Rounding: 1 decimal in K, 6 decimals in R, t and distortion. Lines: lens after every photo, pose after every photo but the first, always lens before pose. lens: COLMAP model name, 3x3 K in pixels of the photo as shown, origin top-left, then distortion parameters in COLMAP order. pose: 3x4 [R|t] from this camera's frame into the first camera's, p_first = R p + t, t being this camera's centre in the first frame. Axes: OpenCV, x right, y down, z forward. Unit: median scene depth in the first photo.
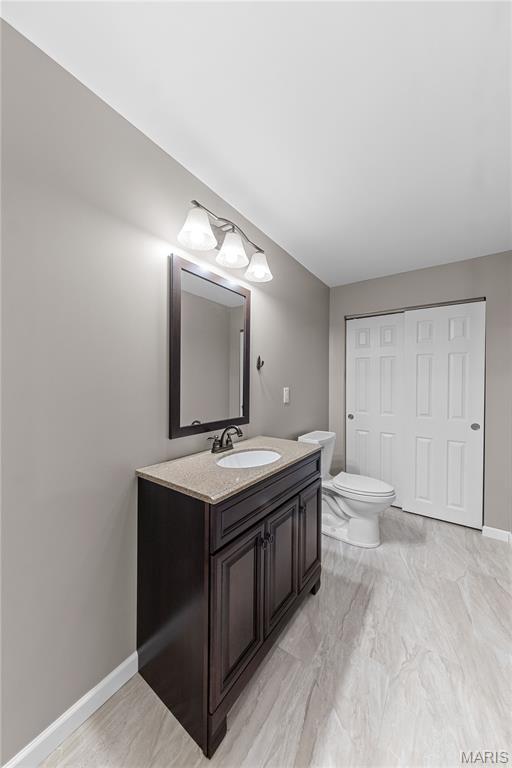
lens RADIAL K [[264.1, 0, 254.7], [0, 264.1, 384.6], [0, 0, 1]] dist [0.008496, -0.000499]
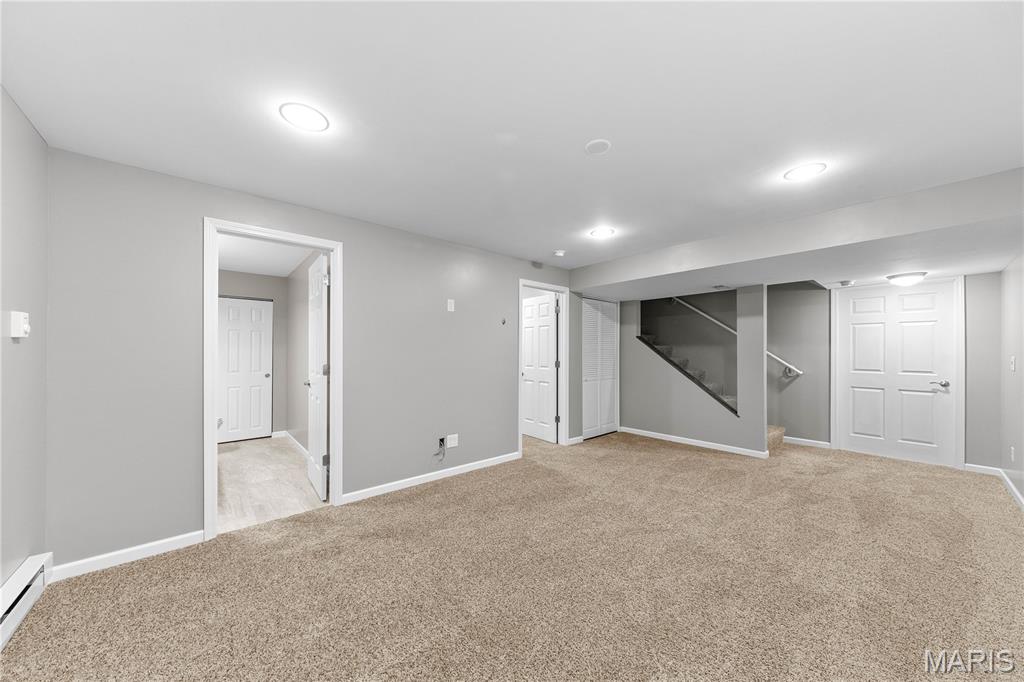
lens RADIAL K [[352.1, 0, 511.1], [0, 352.1, 350.0], [0, 0, 1]] dist [0.008496, -0.000499]
pose [[0.230697, 0.000815, 0.973025, -1.011455], [0.004698, 0.999987, -0.001951, 0.007068], [-0.973014, 0.005021, 0.230690, -1.038506]]
